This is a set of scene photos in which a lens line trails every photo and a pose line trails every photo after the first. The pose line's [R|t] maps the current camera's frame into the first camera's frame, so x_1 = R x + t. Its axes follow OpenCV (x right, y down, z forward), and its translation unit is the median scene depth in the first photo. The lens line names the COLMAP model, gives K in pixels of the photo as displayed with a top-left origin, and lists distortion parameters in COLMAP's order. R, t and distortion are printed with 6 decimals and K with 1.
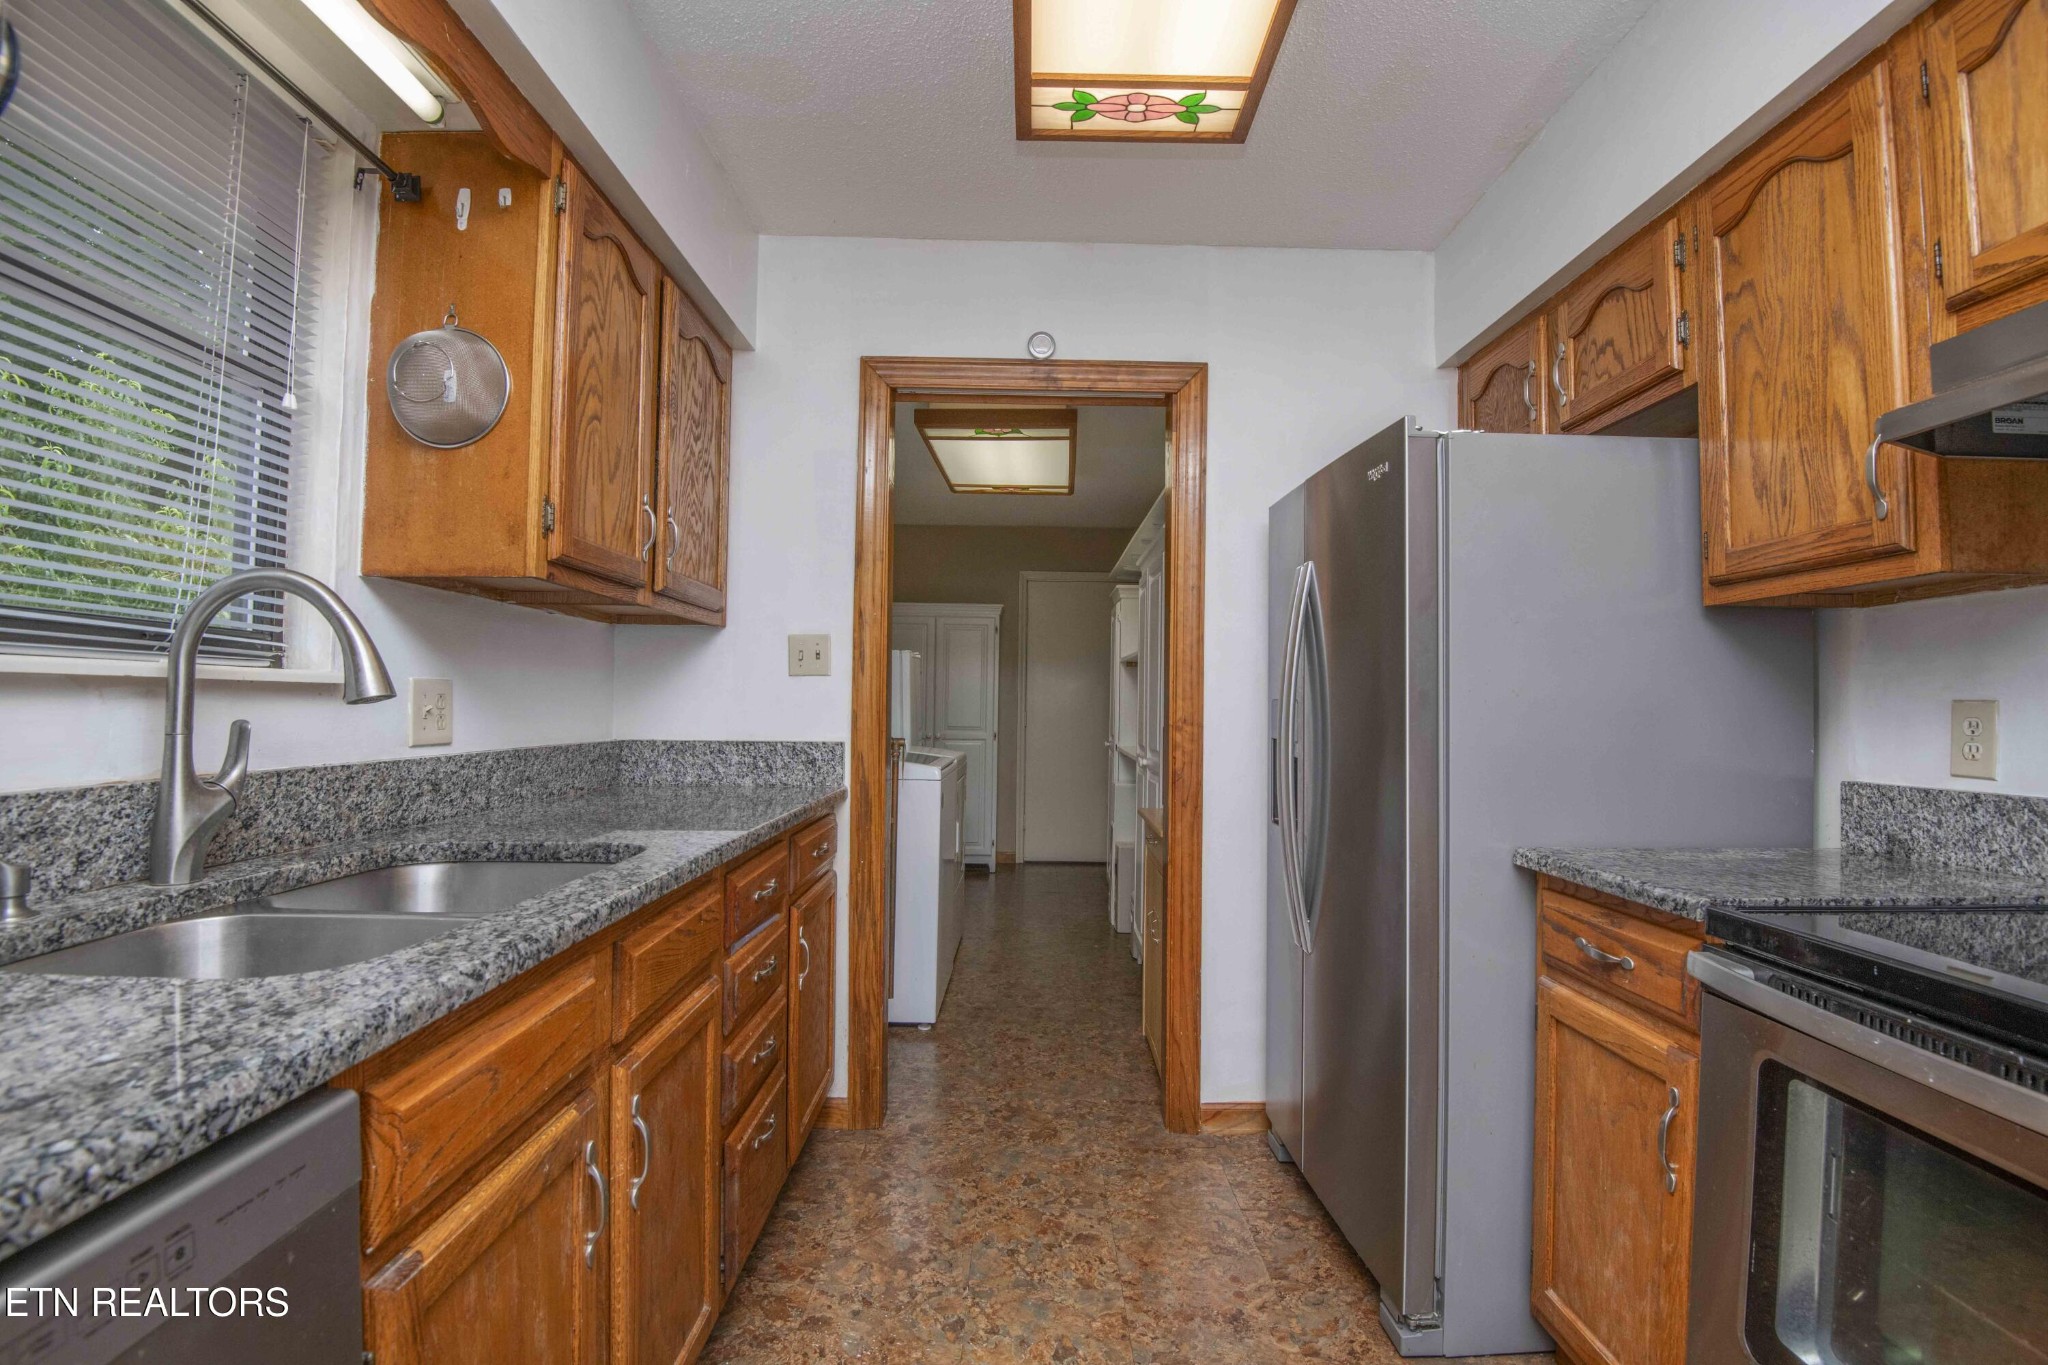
lens RADIAL K [[951.7, 0, 1028.2], [0, 951.7, 679.4], [0, 0, 1]] dist [-0.003745, -0.023204]
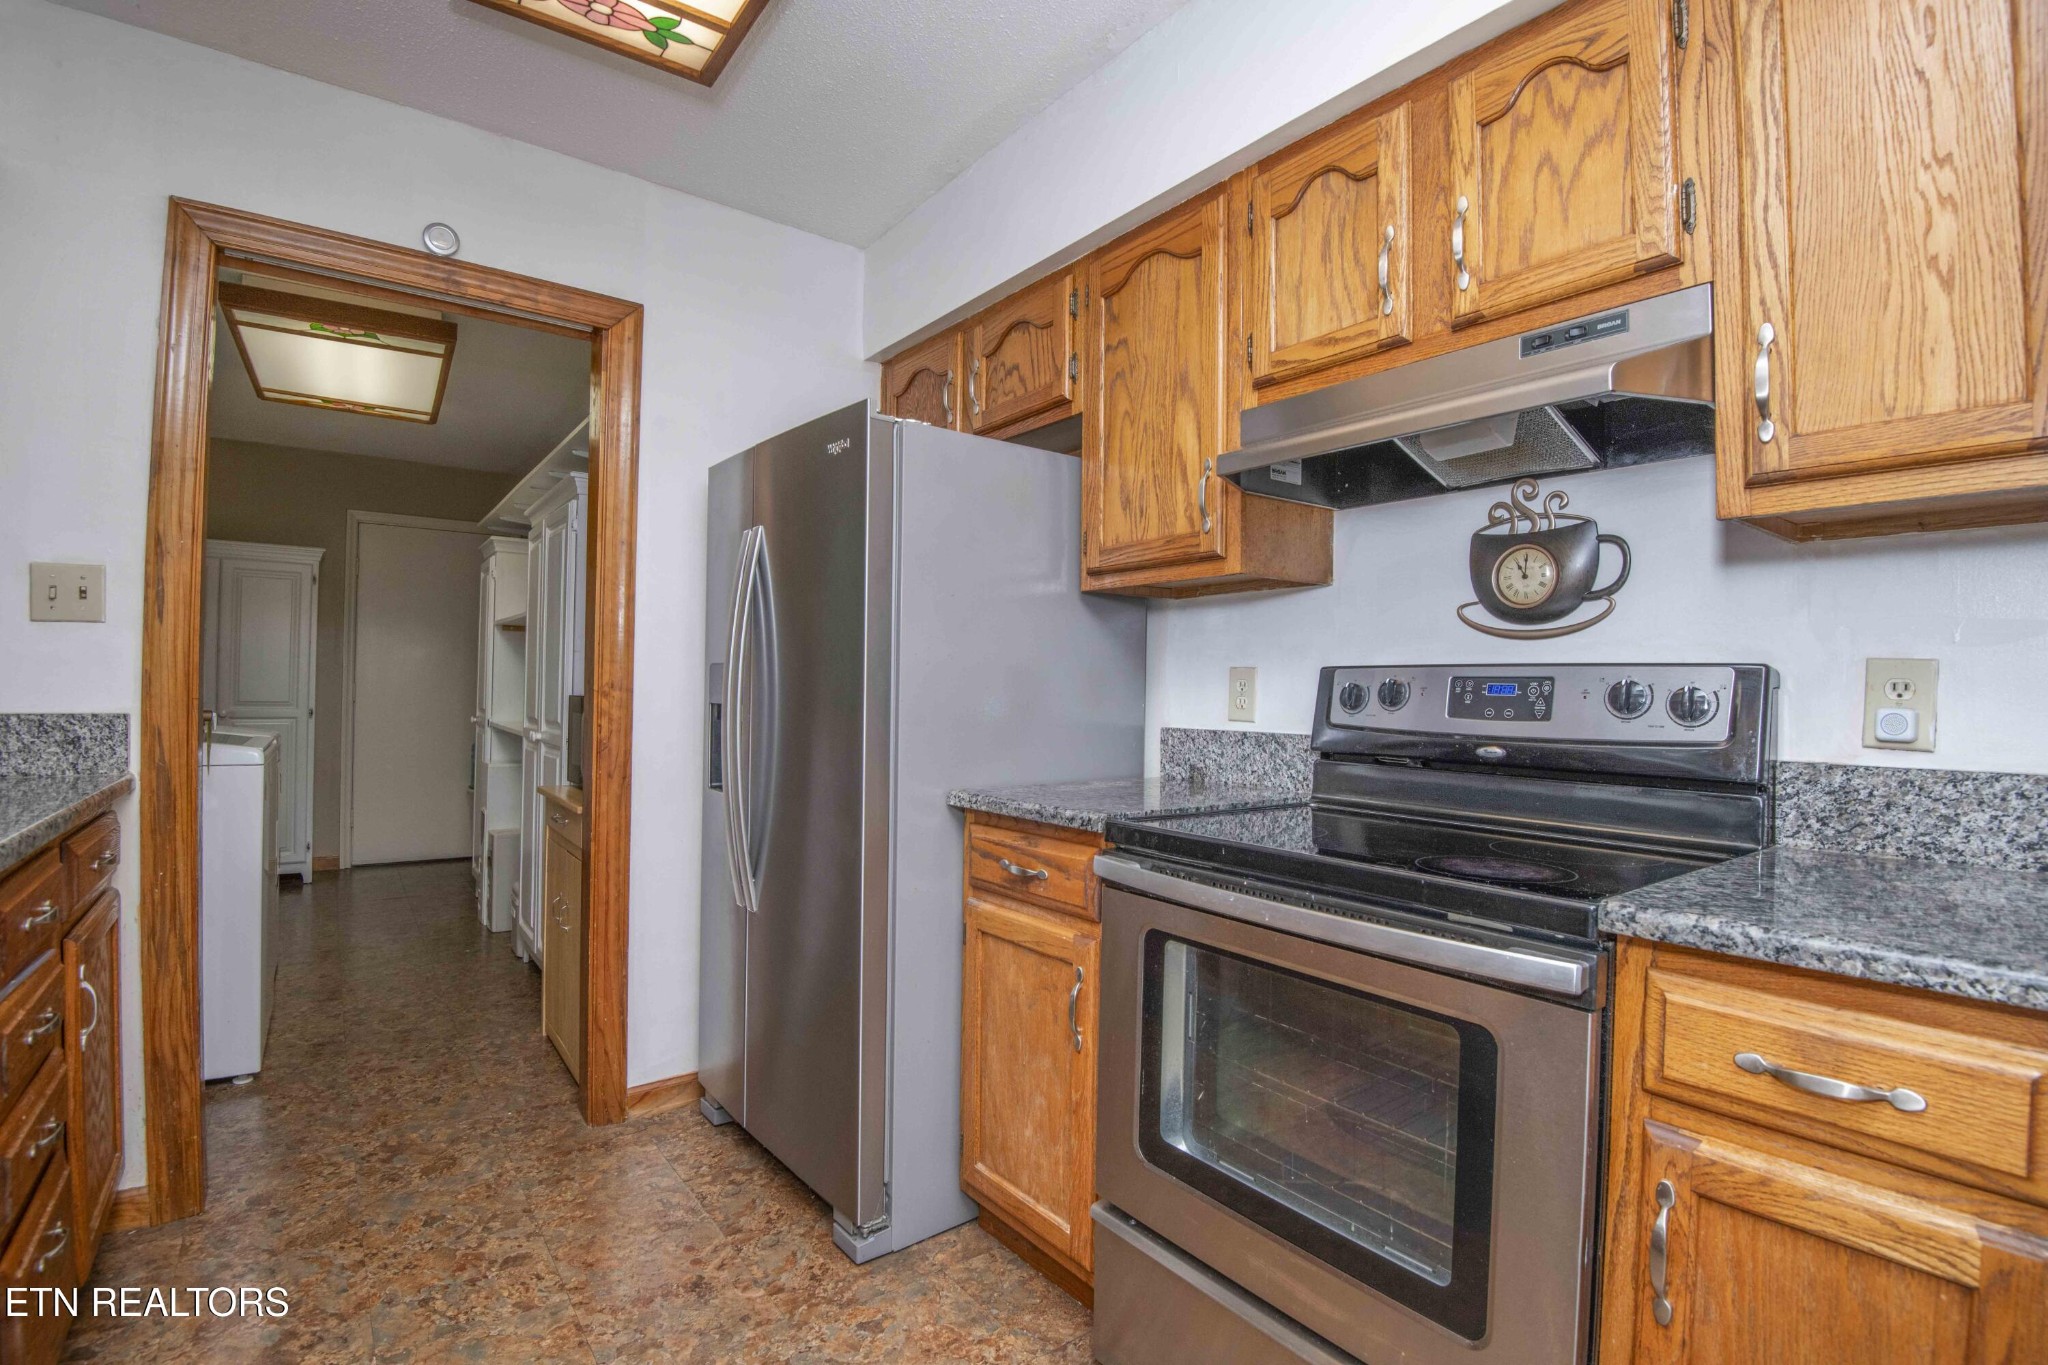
lens RADIAL K [[955.4, 0, 1020.6], [0, 955.4, 679.0], [0, 0, 1]] dist [0.001801, -0.029290]
pose [[0.803378, 0.007321, 0.595424, -0.107419], [-0.020913, 0.999654, 0.015926, 0.020709], [-0.595102, -0.025247, 0.803254, 0.017846]]
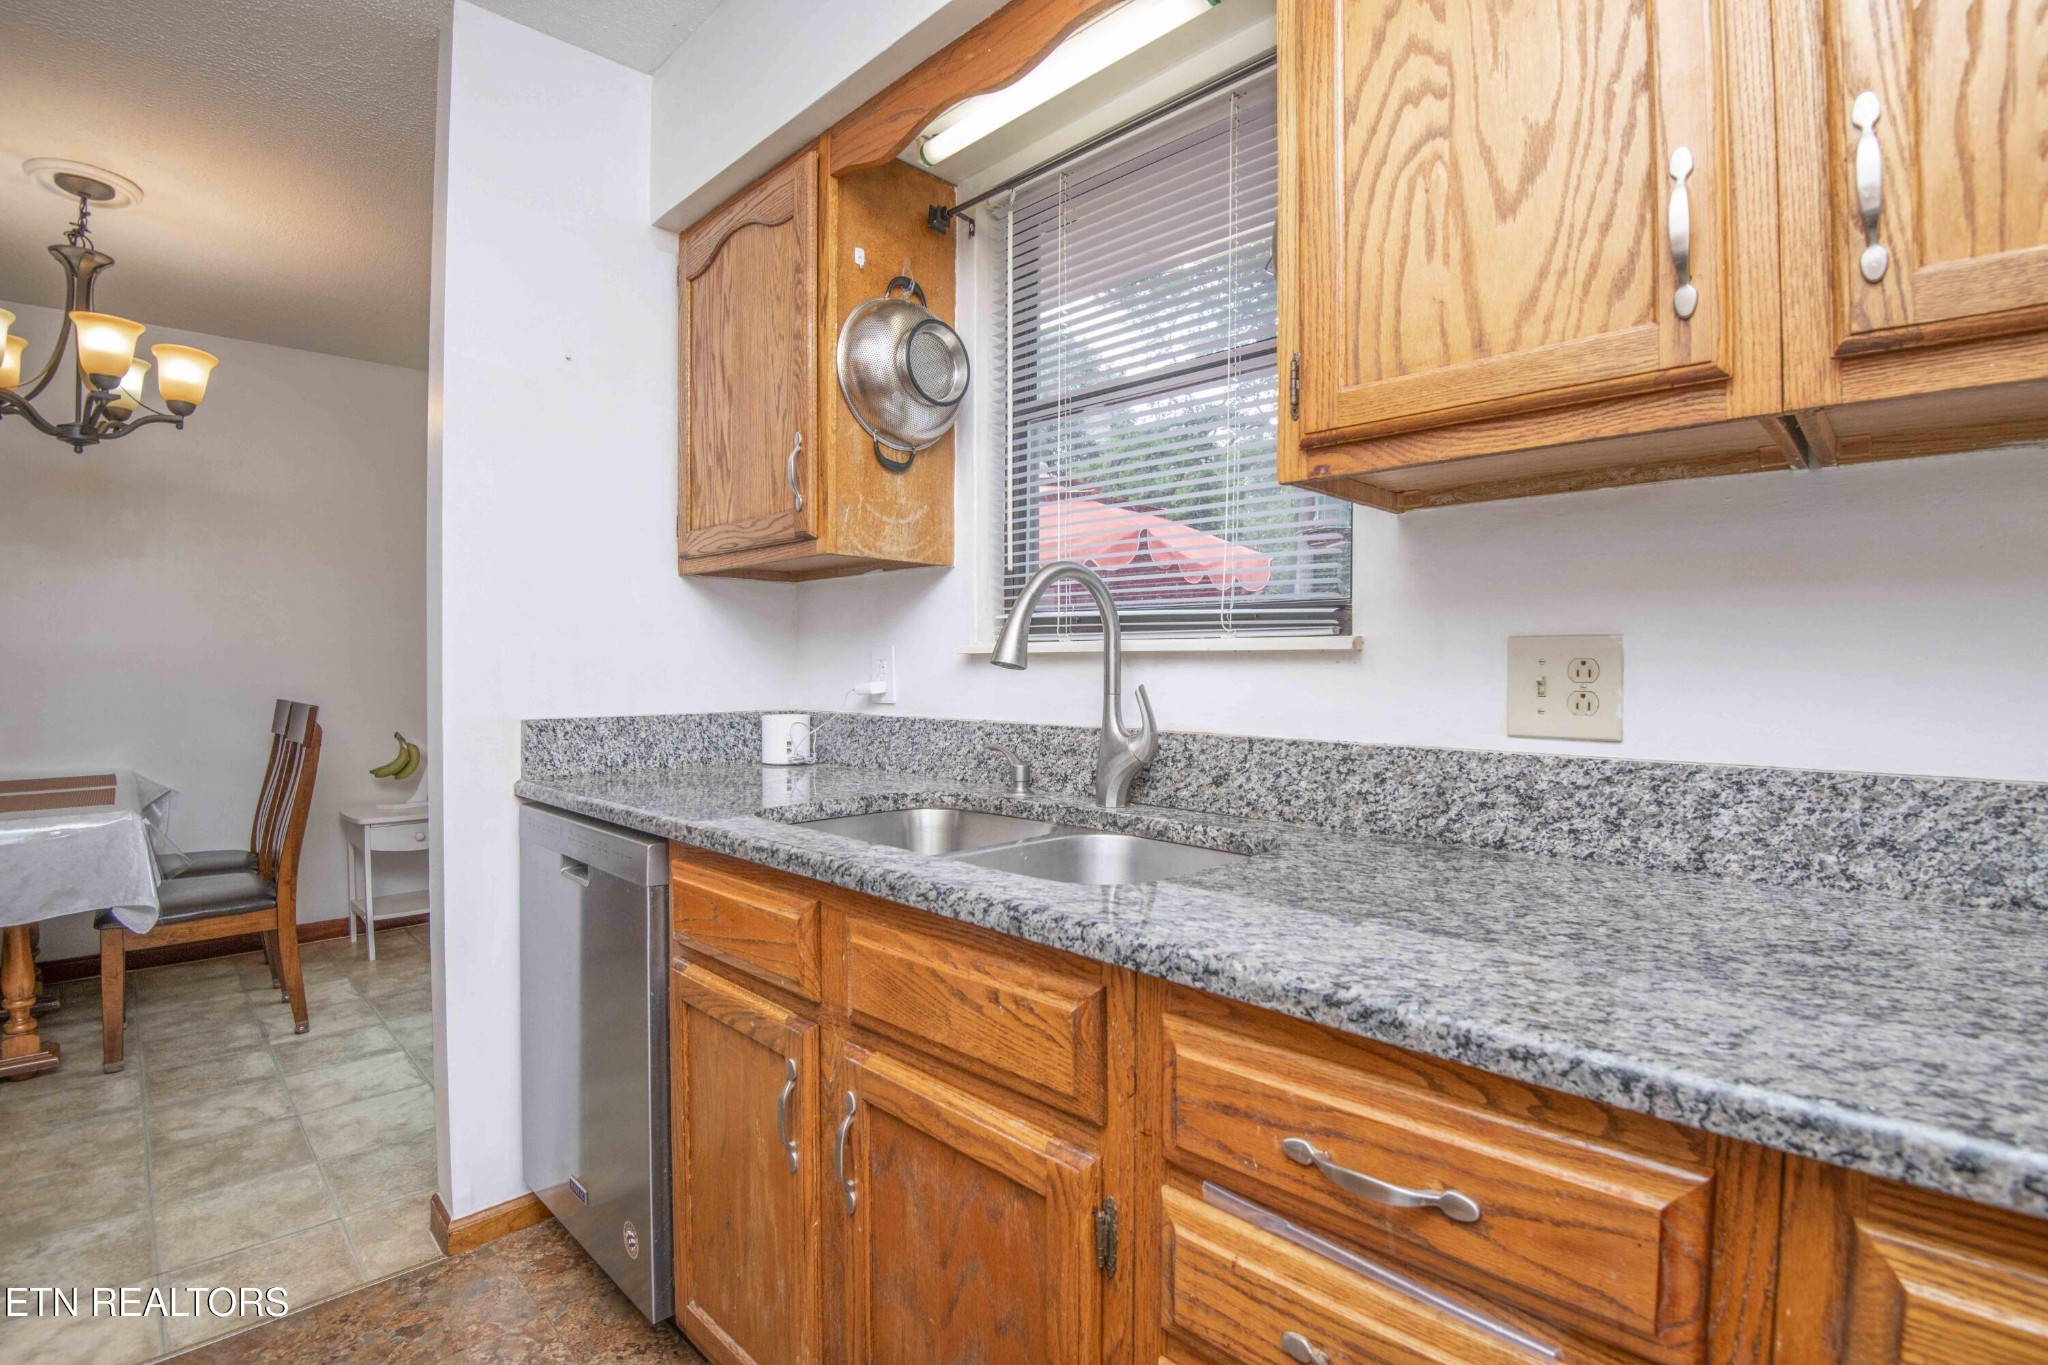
lens RADIAL K [[945.0, 0, 1022.7], [0, 945.0, 682.2], [0, 0, 1]] dist [-0.015694, -0.014464]
pose [[-0.708514, -0.001651, -0.705694, 0.079173], [0.007237, 0.999928, -0.009606, 0.035229], [0.705659, -0.011913, -0.708451, 1.209845]]
